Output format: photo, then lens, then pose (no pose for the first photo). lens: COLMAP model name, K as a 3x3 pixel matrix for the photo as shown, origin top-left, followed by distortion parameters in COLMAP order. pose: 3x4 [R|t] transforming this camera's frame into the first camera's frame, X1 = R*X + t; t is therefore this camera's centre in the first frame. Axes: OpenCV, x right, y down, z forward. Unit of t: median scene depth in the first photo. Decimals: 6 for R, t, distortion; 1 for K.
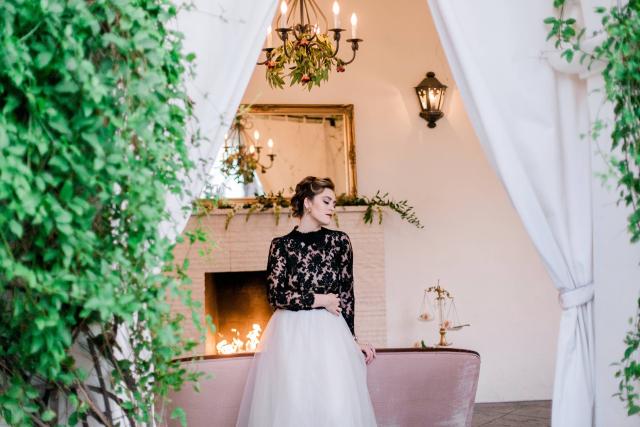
lens RADIAL K [[975.8, 0, 320.0], [0, 975.8, 213.5], [0, 0, 1]] dist [0.028375, -0.143874]
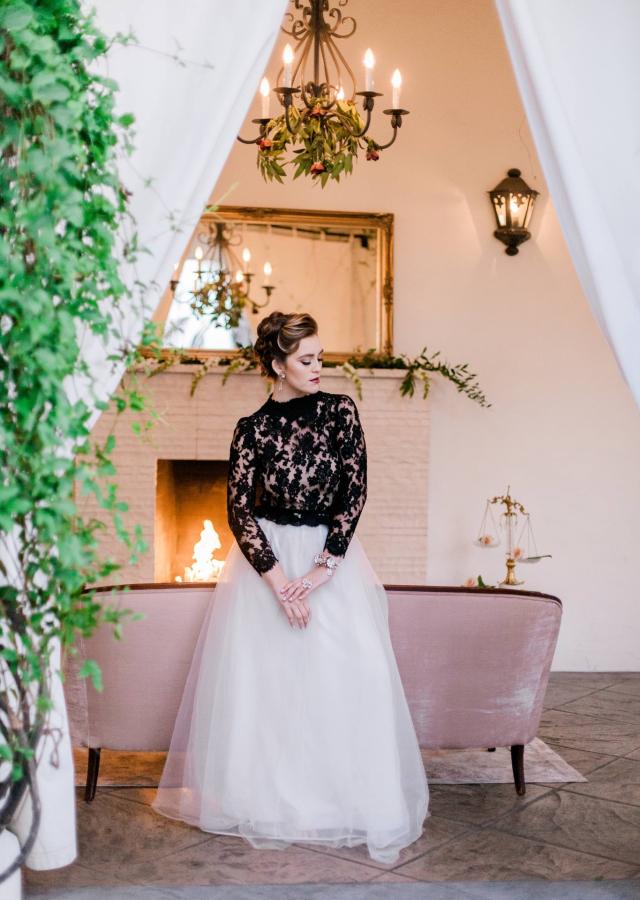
lens RADIAL K [[1438.4, 0, 322.3], [0, 1438.4, 484.2], [0, 0, 1]] dist [0.010862, -0.023066]
pose [[0.998826, 0.046052, -0.015033, 0.012218], [-0.044848, 0.996365, 0.072425, 0.001768], [0.018314, -0.071666, 0.997261, 0.029416]]
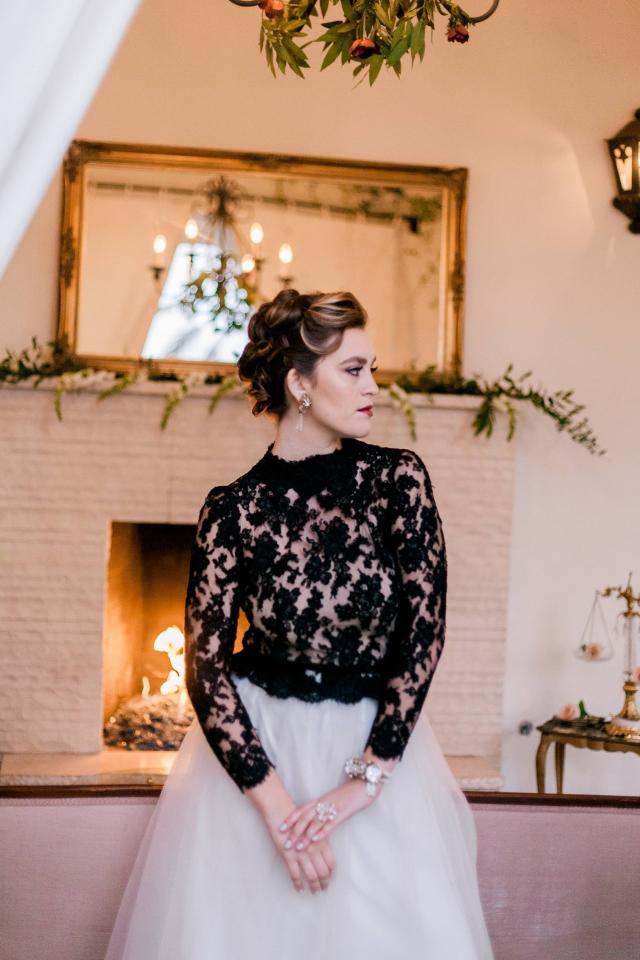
lens RADIAL K [[1463.7, 0, 320.0], [0, 1463.7, 480.0], [0, 0, 1]] dist [0.028375, -0.143874]
pose [[0.996954, 0.070264, -0.033837, -0.000833], [-0.068211, 0.995958, 0.058431, -0.005273], [0.037806, -0.055945, 0.997718, 0.421183]]
